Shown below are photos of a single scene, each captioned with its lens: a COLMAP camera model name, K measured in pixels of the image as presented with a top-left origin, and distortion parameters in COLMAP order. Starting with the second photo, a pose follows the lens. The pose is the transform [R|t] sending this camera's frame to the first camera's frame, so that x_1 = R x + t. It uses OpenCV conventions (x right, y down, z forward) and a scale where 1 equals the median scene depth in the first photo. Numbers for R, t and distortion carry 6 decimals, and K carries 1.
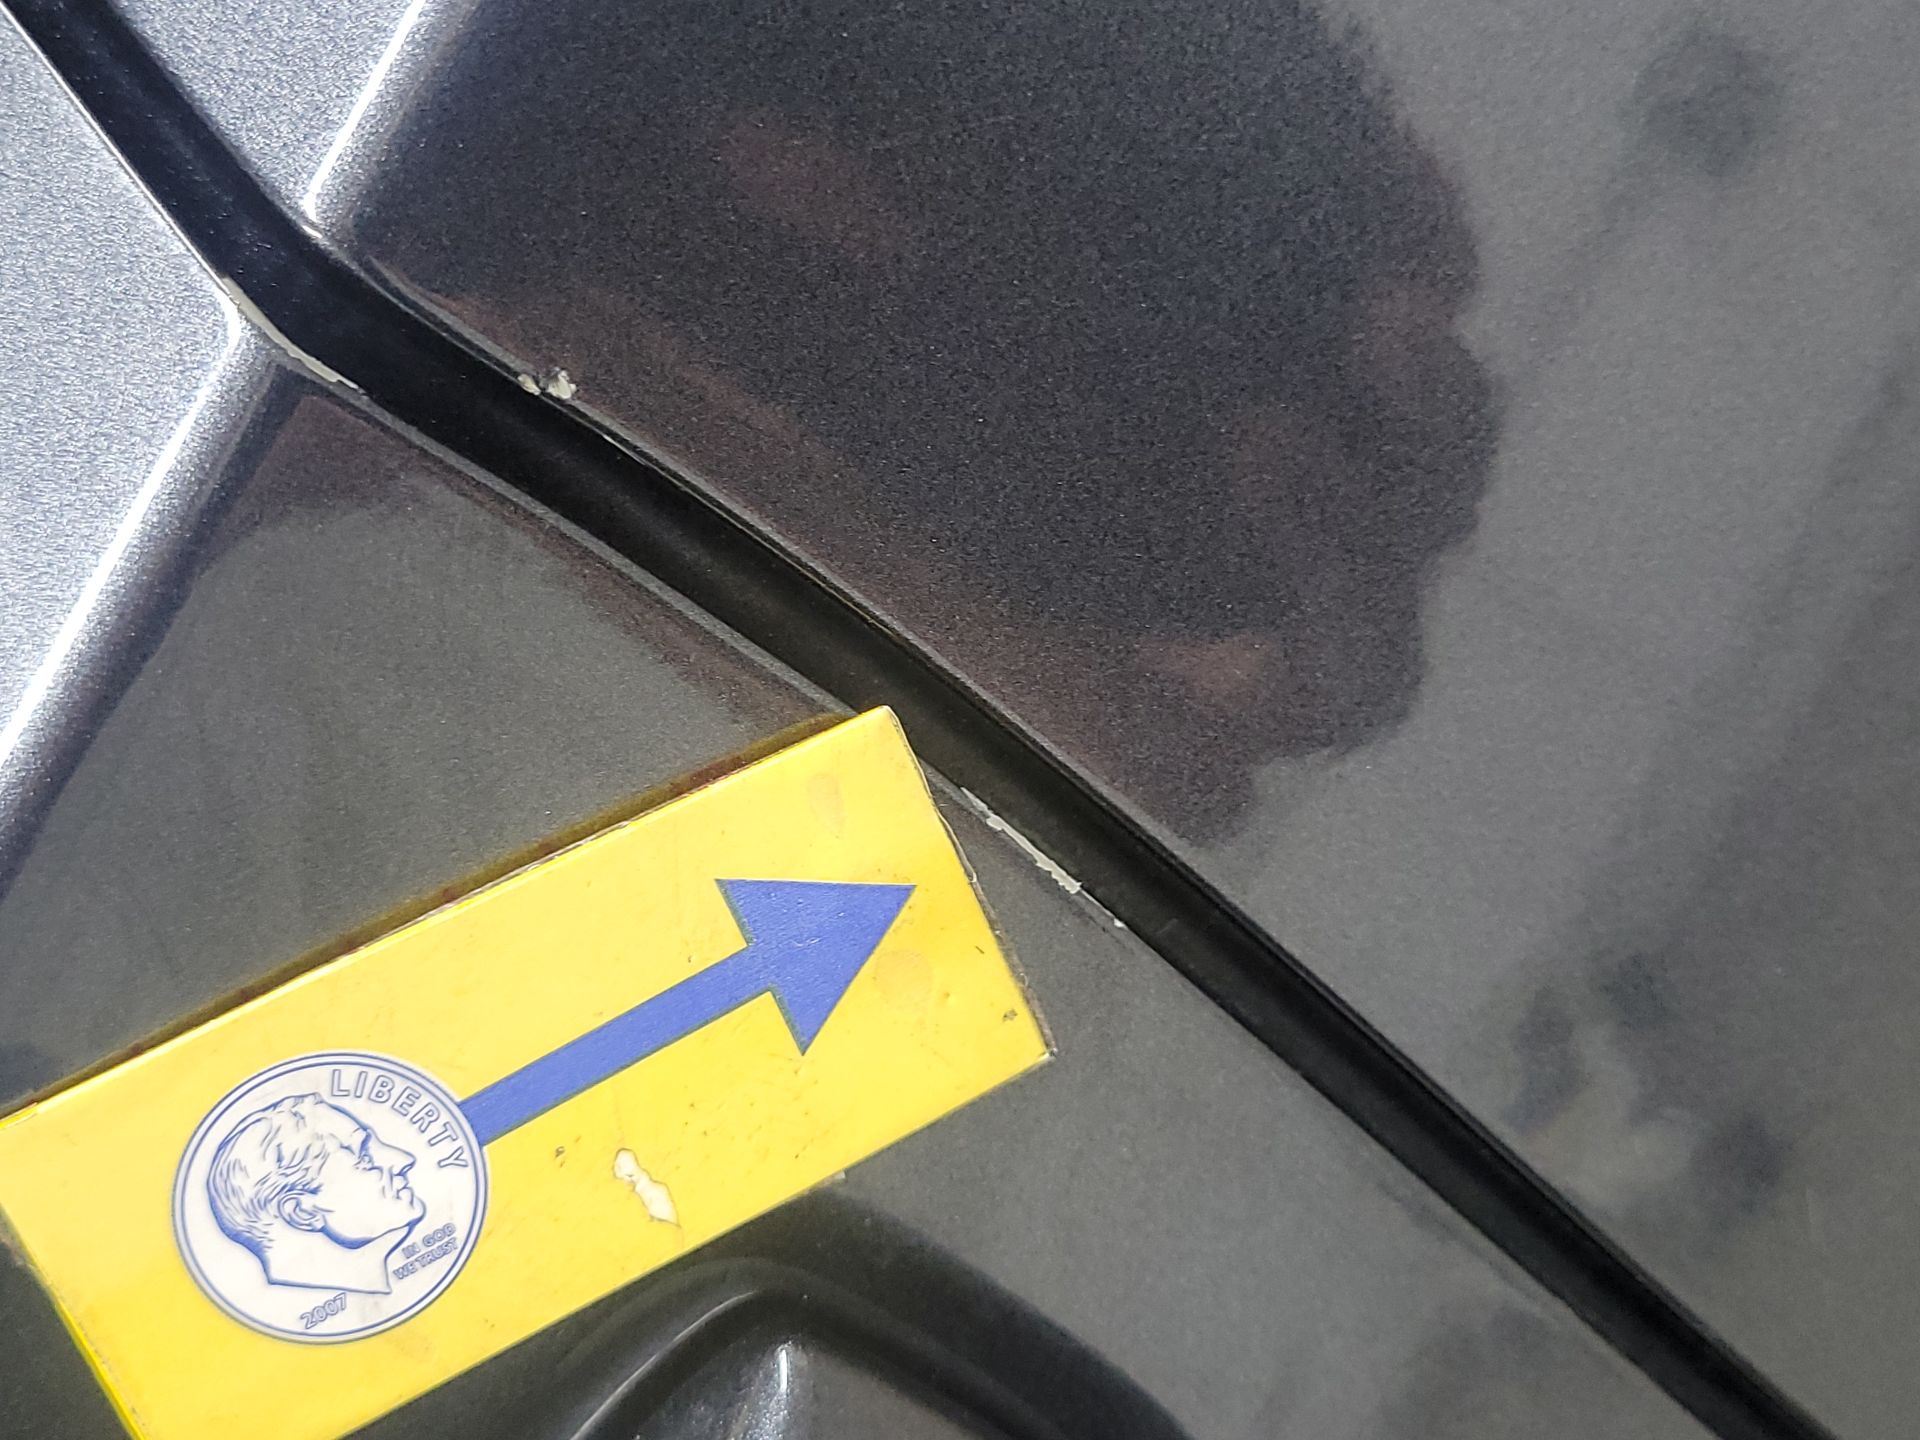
lens RADIAL K [[2581.3, 0, 967.7], [0, 2581.3, 715.7], [0, 0, 1]] dist [-0.011789, 0.000000]
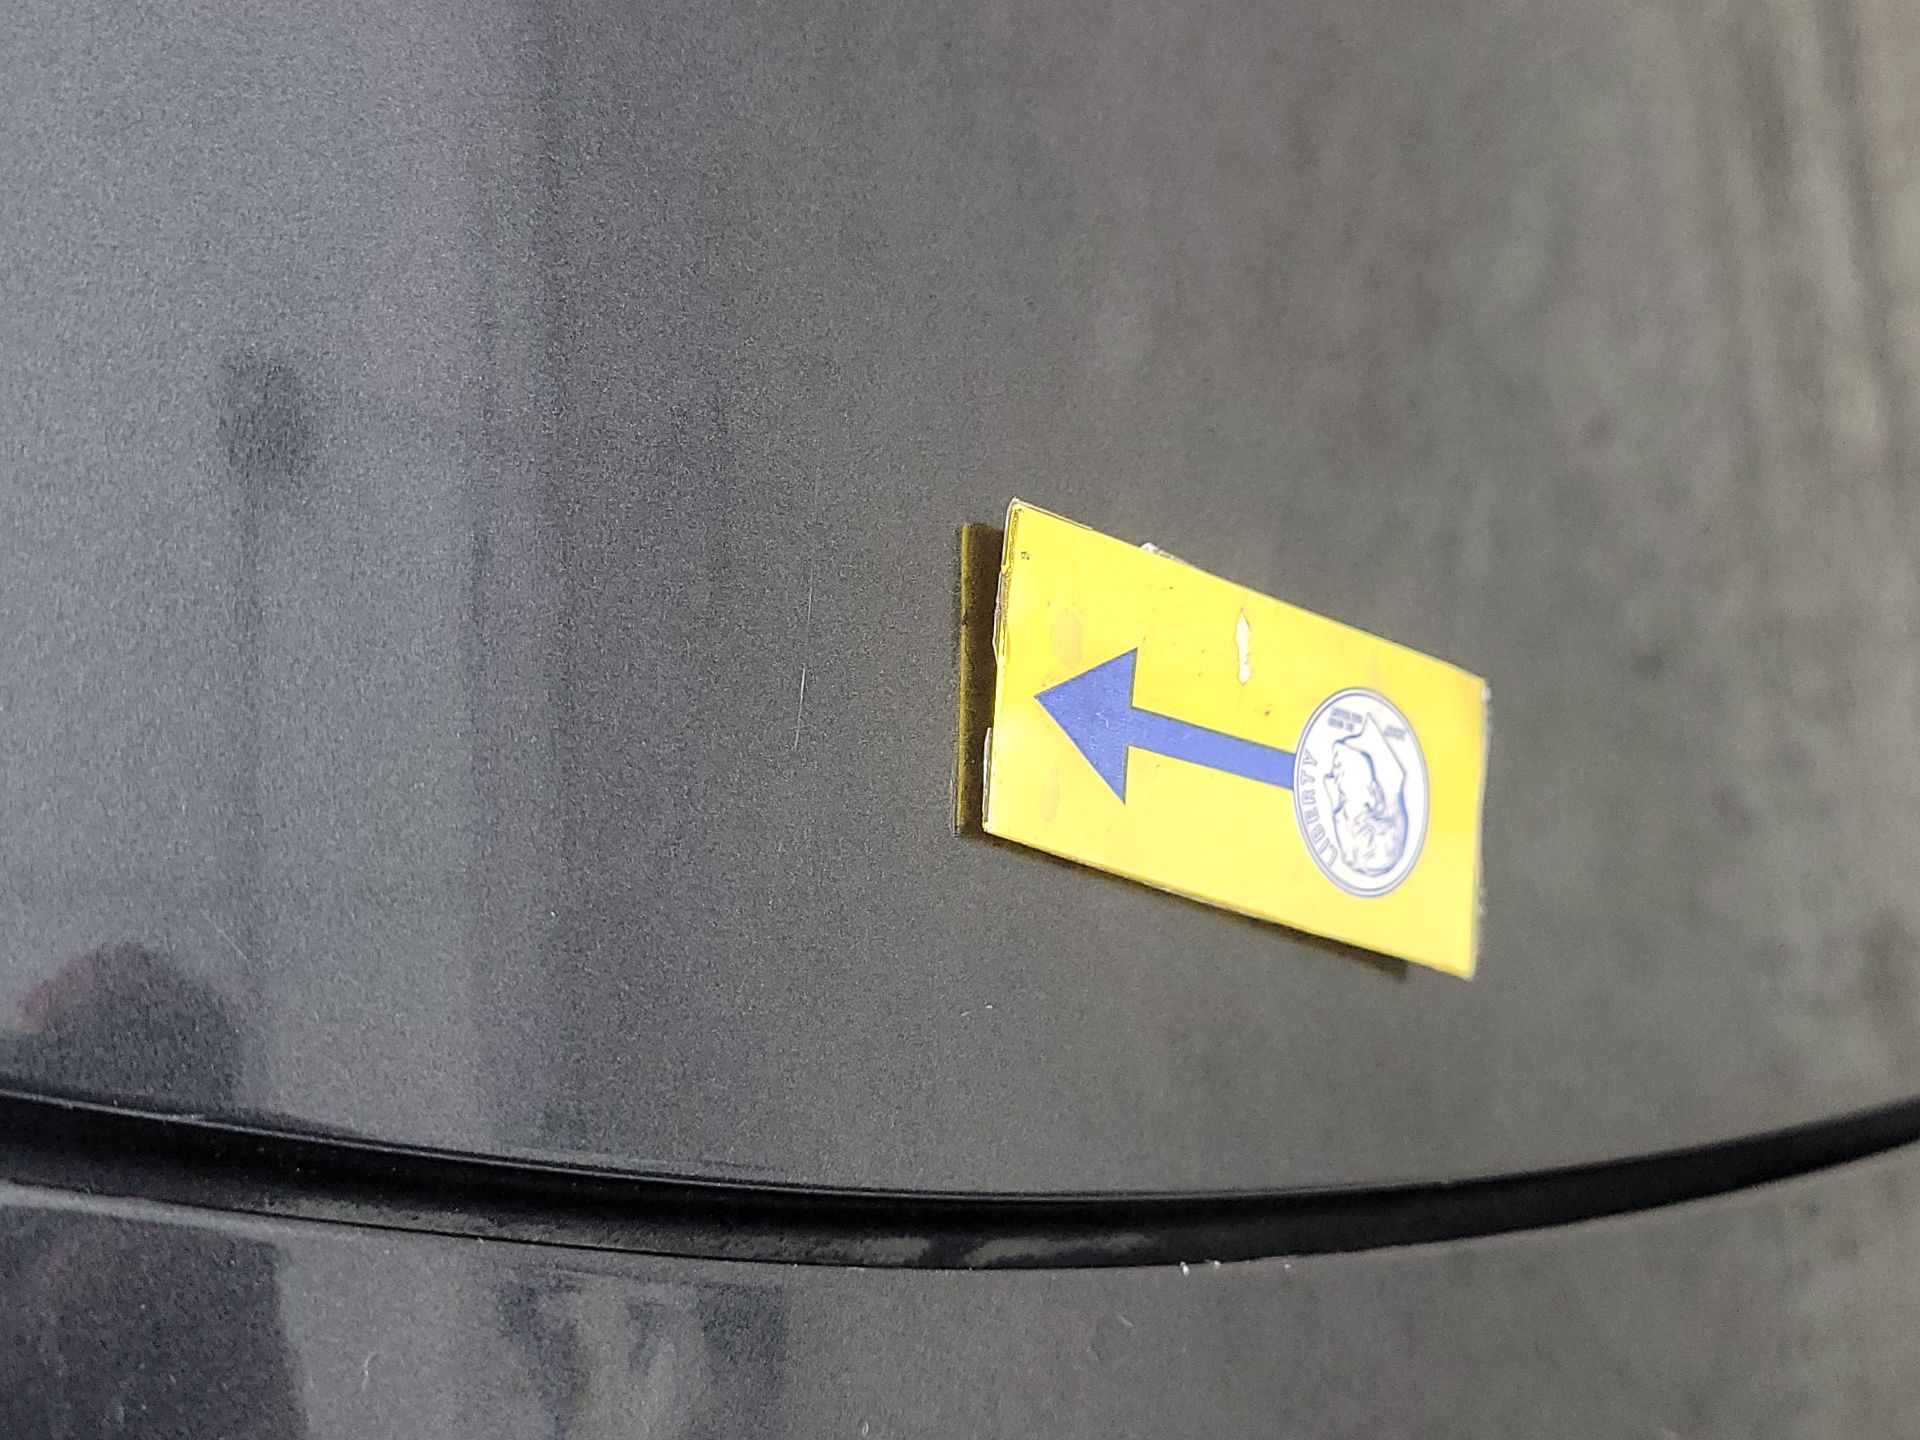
lens RADIAL K [[2581.3, 0, 961.6], [0, 2581.3, 719.8], [0, 0, 1]] dist [-0.011789, 0.000000]
pose [[-0.415640, -0.589196, -0.692886, 0.885758], [0.559981, -0.766075, 0.315518, -0.370331], [-0.716704, -0.256861, 0.648350, 0.218596]]
